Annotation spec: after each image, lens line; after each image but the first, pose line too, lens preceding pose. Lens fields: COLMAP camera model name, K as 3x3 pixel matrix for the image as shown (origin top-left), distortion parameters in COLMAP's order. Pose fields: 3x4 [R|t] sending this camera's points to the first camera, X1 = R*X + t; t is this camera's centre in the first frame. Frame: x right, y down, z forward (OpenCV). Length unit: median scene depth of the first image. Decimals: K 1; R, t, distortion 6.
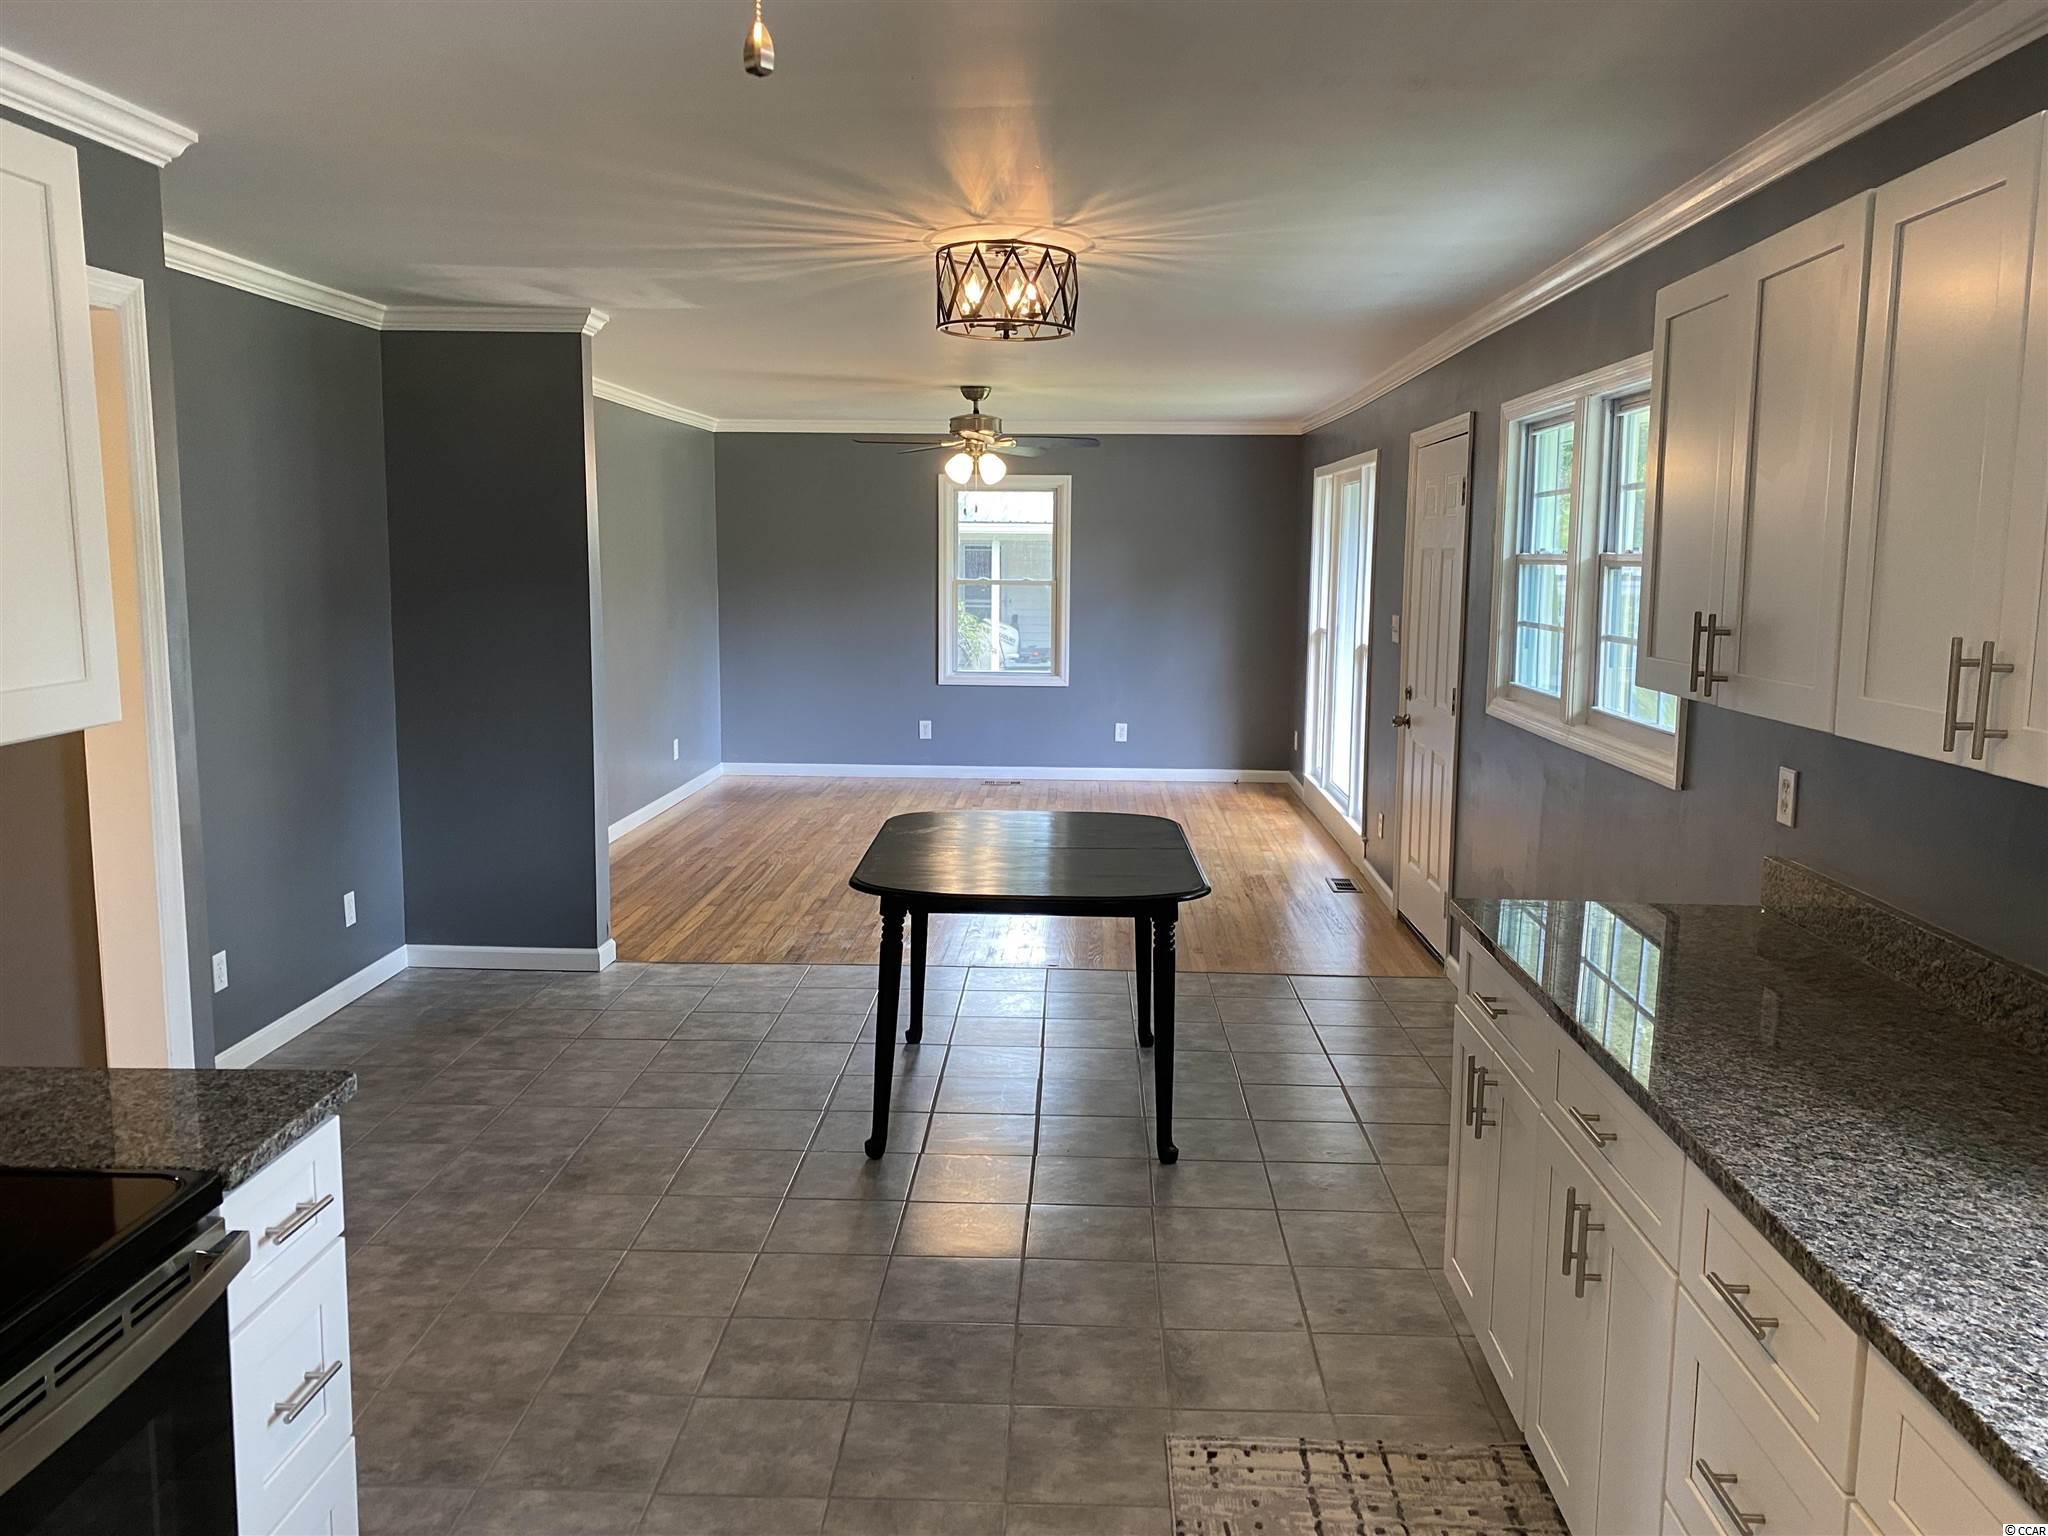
lens RADIAL K [[1547.5, 0, 1016.1], [0, 1547.5, 731.7], [0, 0, 1]] dist [0.005572, -0.003928]
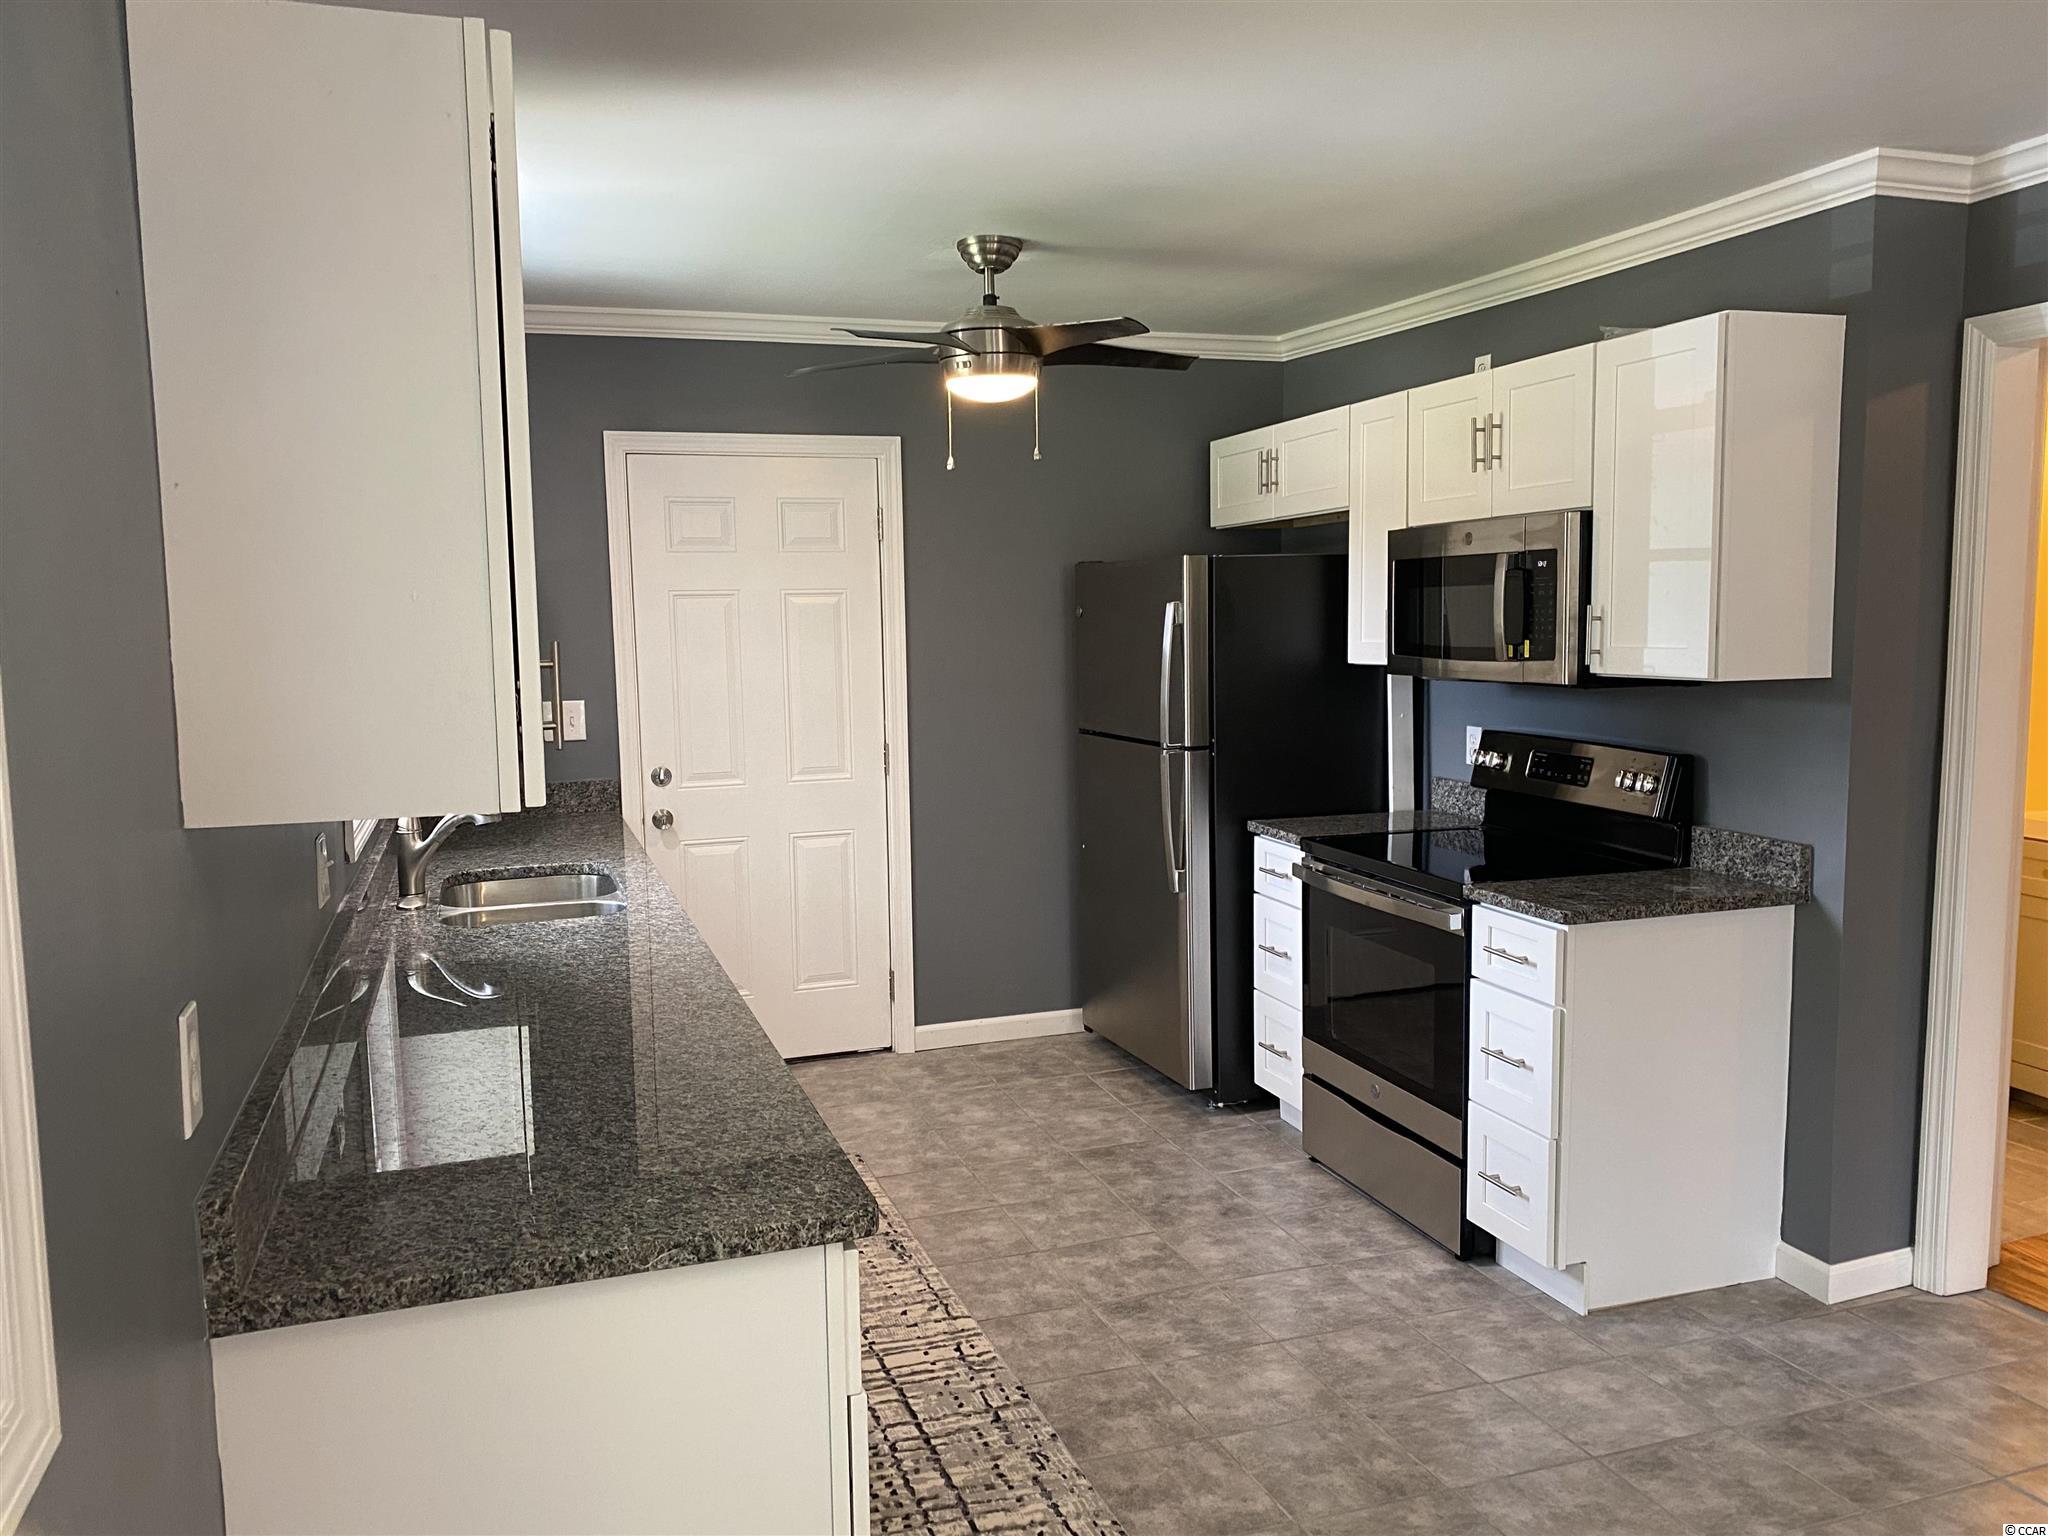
lens RADIAL K [[1560.3, 0, 1024.0], [0, 1560.3, 768.0], [0, 0, 1]] dist [0.001798, -0.003802]
pose [[-0.928745, 0.046643, -0.367774, 0.320721], [-0.036837, 0.975533, 0.216747, -0.117751], [0.368885, 0.214850, -0.904303, 1.111051]]
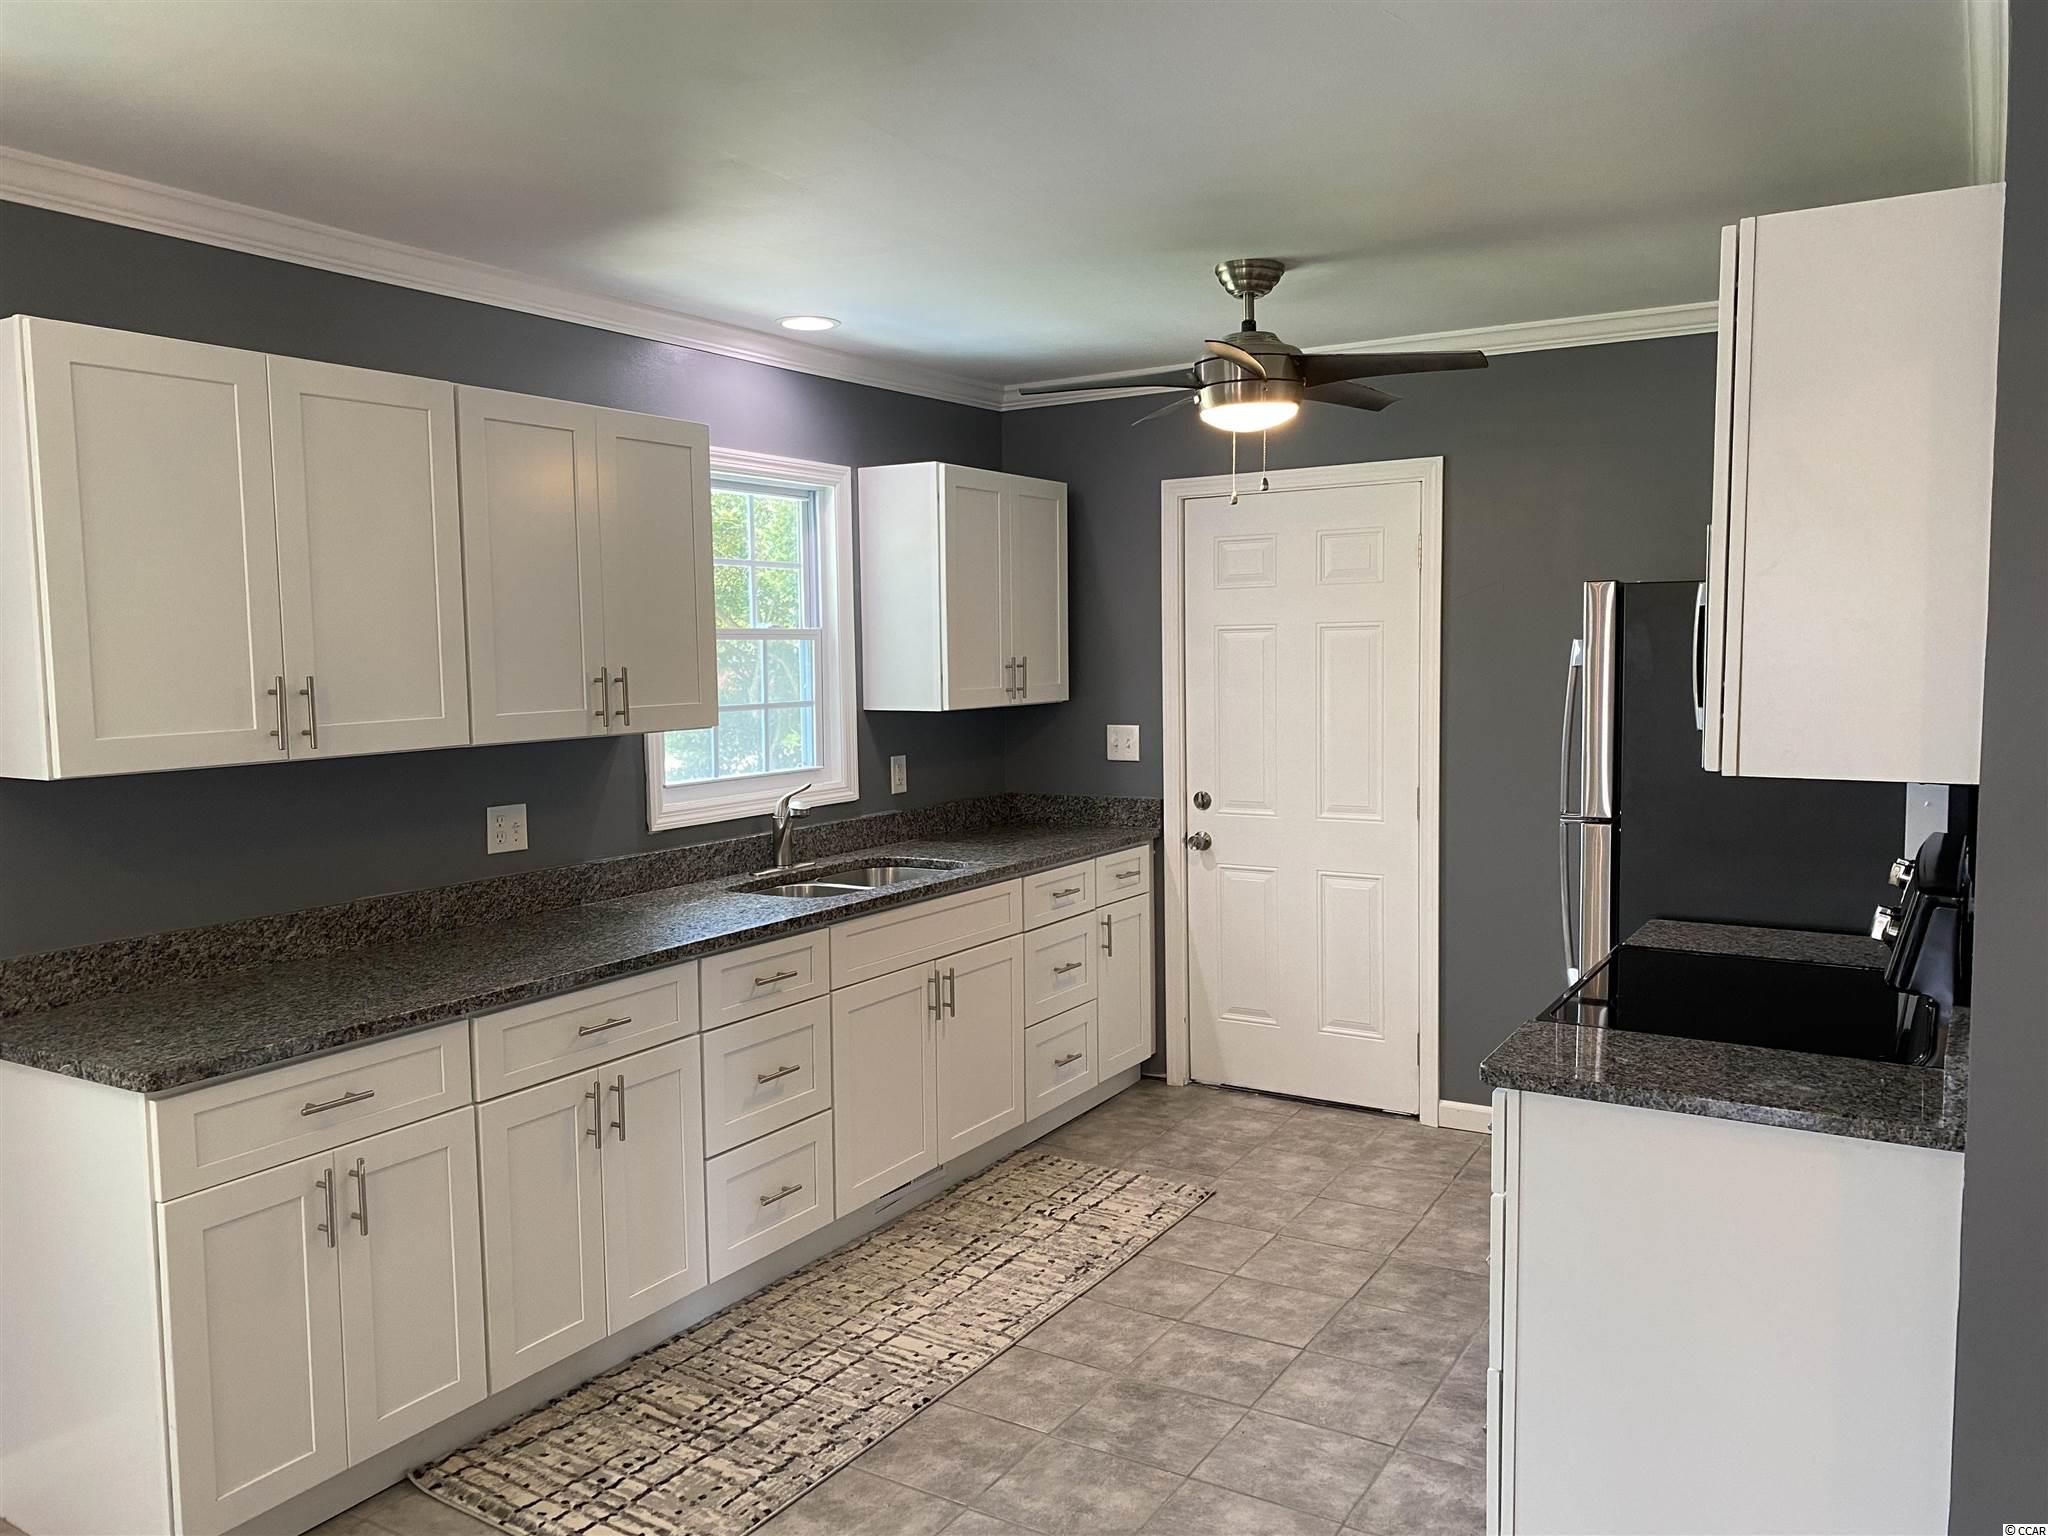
lens RADIAL K [[1596.7, 0, 1024.0], [0, 1596.7, 768.0], [0, 0, 1]] dist [0.008662, 0.000592]
pose [[-0.881901, -0.040583, 0.469685, -0.344553], [0.057862, 0.979438, 0.193271, -0.124093], [-0.467871, 0.197623, -0.861418, 1.097684]]
